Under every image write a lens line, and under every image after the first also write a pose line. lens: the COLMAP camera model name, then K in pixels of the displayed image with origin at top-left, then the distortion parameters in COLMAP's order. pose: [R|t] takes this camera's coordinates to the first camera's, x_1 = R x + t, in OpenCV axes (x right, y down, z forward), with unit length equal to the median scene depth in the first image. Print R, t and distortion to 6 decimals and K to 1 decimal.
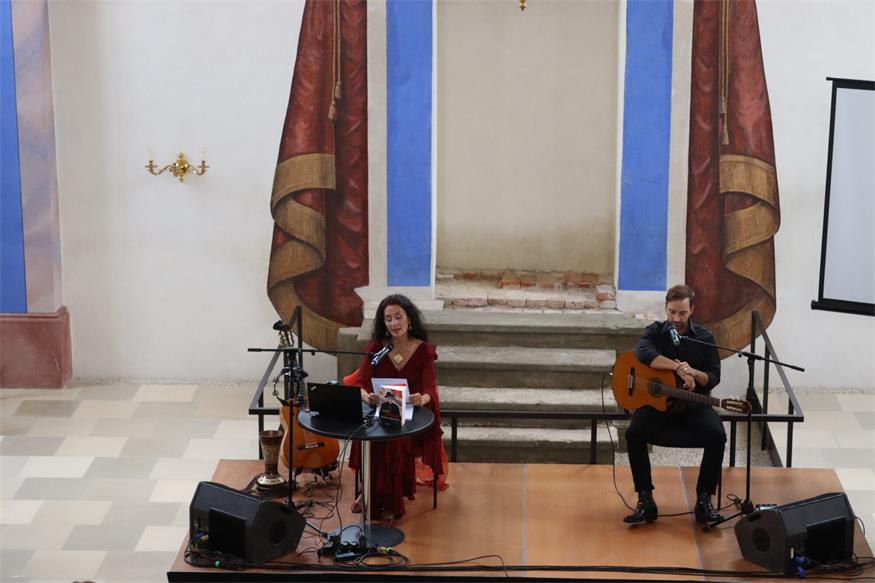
lens RADIAL K [[2080.0, 0, 437.8], [0, 2080.0, 291.4], [0, 0, 1]] dist [0.065822, 0.357134]
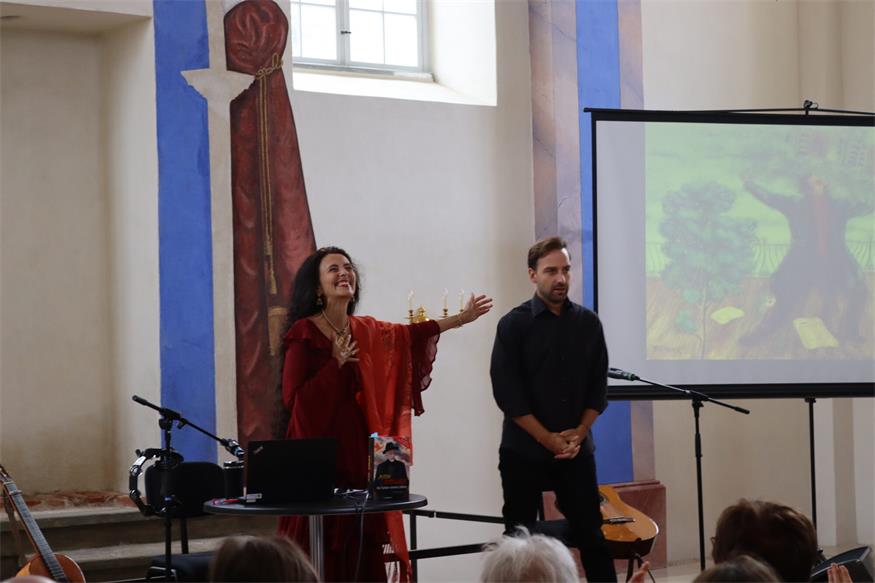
lens RADIAL K [[1912.0, 0, 439.0], [0, 1912.0, 289.0], [0, 0, 1]] dist [0.009591, 0.505039]
pose [[0.783525, -0.004860, 0.621341, -0.271101], [0.175577, 0.960950, -0.213889, 0.096861], [-0.596038, 0.276681, 0.753782, 0.408715]]
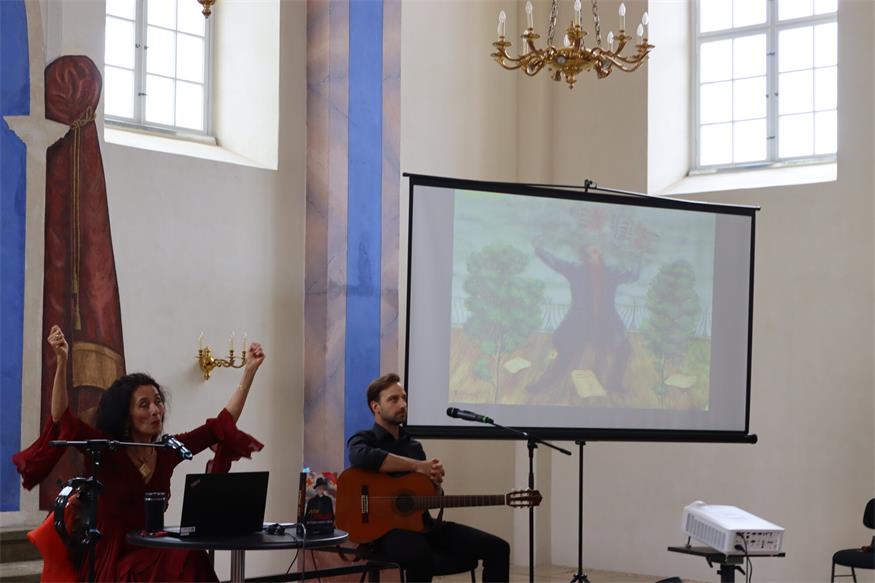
lens RADIAL K [[1573.2, 0, 438.2], [0, 1573.2, 292.6], [0, 0, 1]] dist [-0.006433, 0.160437]
pose [[0.621738, 0.048311, 0.781734, -0.279493], [0.180398, 0.962427, -0.202954, 0.073738], [-0.762167, 0.267207, 0.589663, 0.502534]]
